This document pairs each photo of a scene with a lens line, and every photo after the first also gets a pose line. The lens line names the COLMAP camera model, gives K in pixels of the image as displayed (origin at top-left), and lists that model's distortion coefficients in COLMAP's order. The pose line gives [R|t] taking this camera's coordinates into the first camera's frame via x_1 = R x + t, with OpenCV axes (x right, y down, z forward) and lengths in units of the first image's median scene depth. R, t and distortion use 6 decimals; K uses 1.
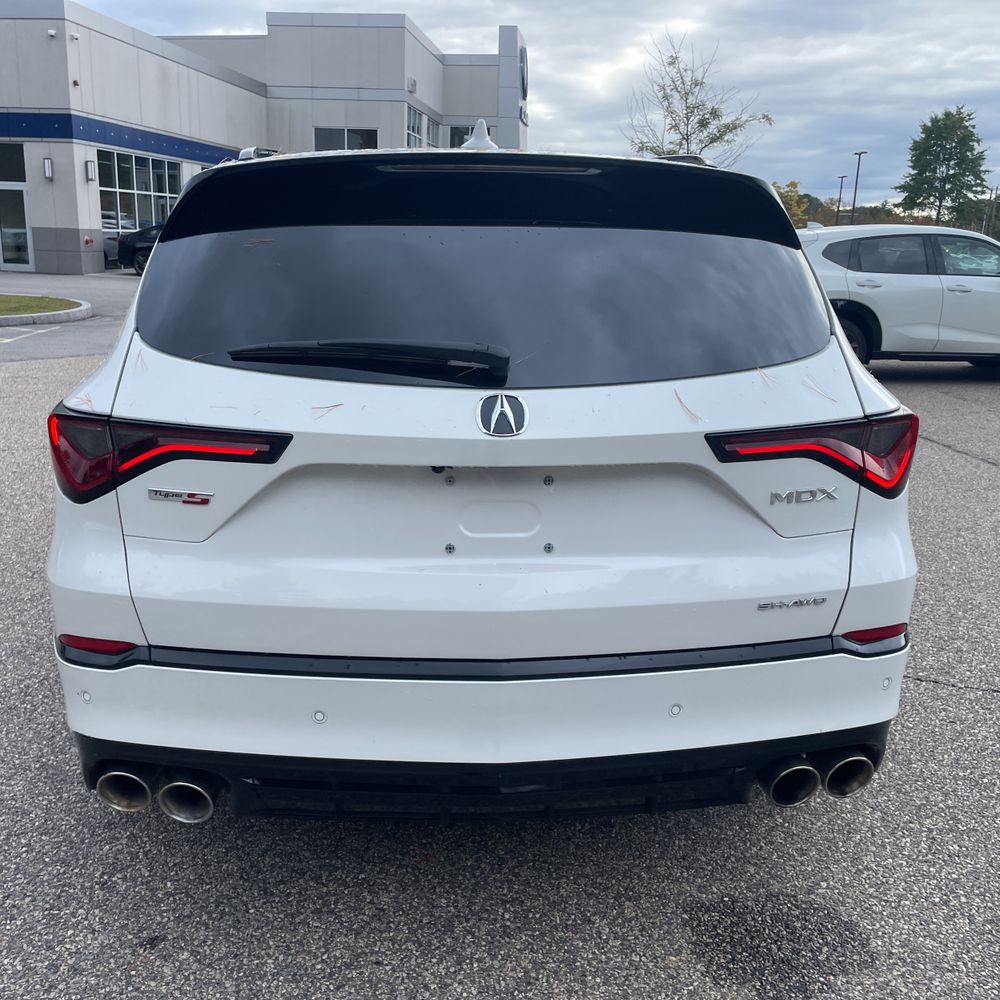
lens RADIAL K [[1018.7, 0, 500.5], [0, 1018.7, 489.8], [0, 0, 1]] dist [0.024911, 0.000000]
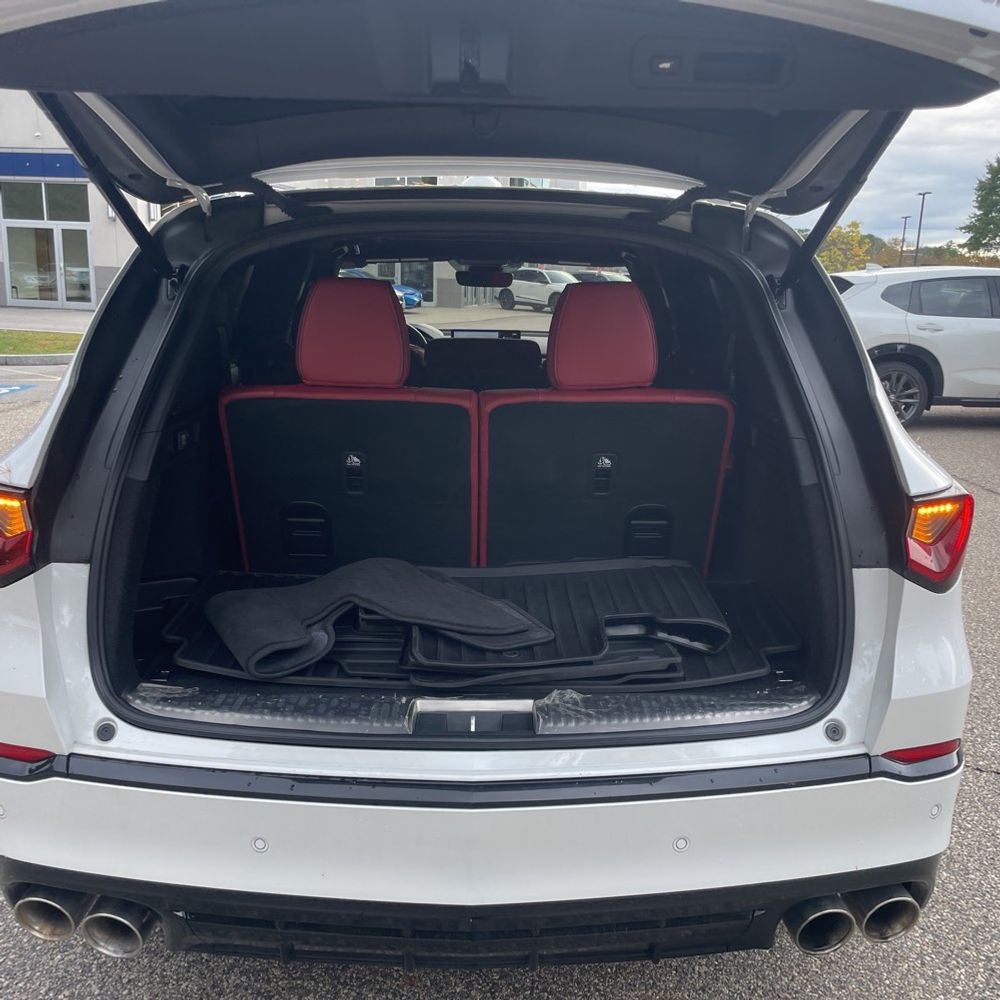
lens RADIAL K [[1018.7, 0, 522.3], [0, 1018.7, 506.2], [0, 0, 1]] dist [0.024911, 0.000000]
pose [[0.999302, 0.011493, -0.035550, 0.049657], [-0.012242, 0.999706, -0.020920, -0.032356], [0.035299, 0.021341, 0.999149, 0.106437]]
